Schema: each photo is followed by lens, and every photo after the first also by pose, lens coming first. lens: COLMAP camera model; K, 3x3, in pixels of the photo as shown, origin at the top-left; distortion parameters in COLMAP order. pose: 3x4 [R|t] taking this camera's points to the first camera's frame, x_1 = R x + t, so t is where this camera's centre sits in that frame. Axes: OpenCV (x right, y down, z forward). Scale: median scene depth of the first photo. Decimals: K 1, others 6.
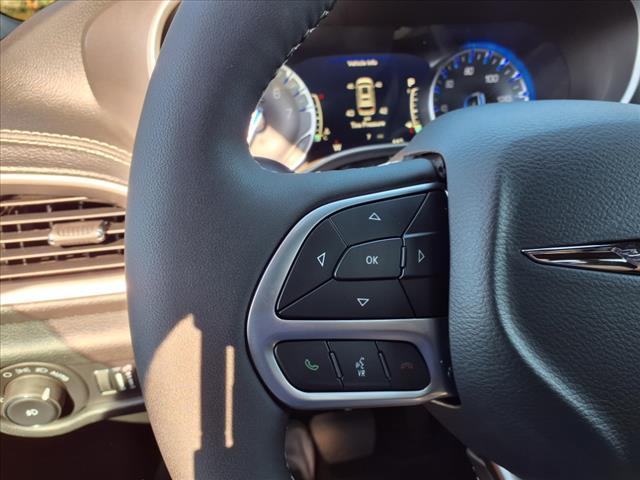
lens RADIAL K [[512.8, 0, 316.4], [0, 512.8, 243.5], [0, 0, 1]] dist [0.046867, -0.057807]
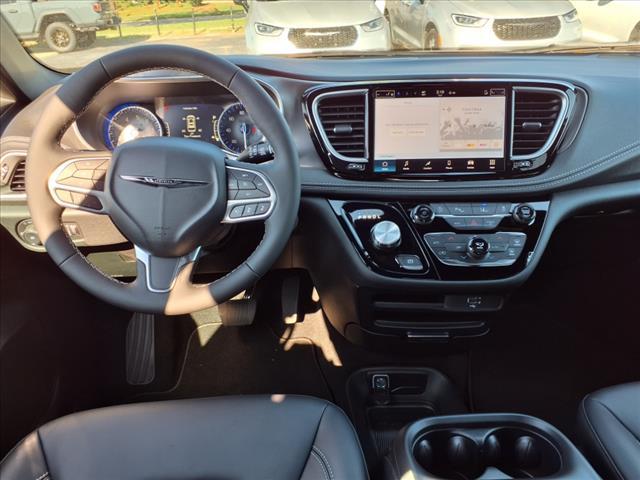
lens RADIAL K [[512.8, 0, 321.0], [0, 512.8, 233.3], [0, 0, 1]] dist [0.046867, -0.057807]
pose [[0.990785, 0.074271, -0.113268, 0.930675], [-0.070250, 0.996763, 0.039093, 0.056901], [0.115805, -0.030776, 0.992795, -1.137041]]
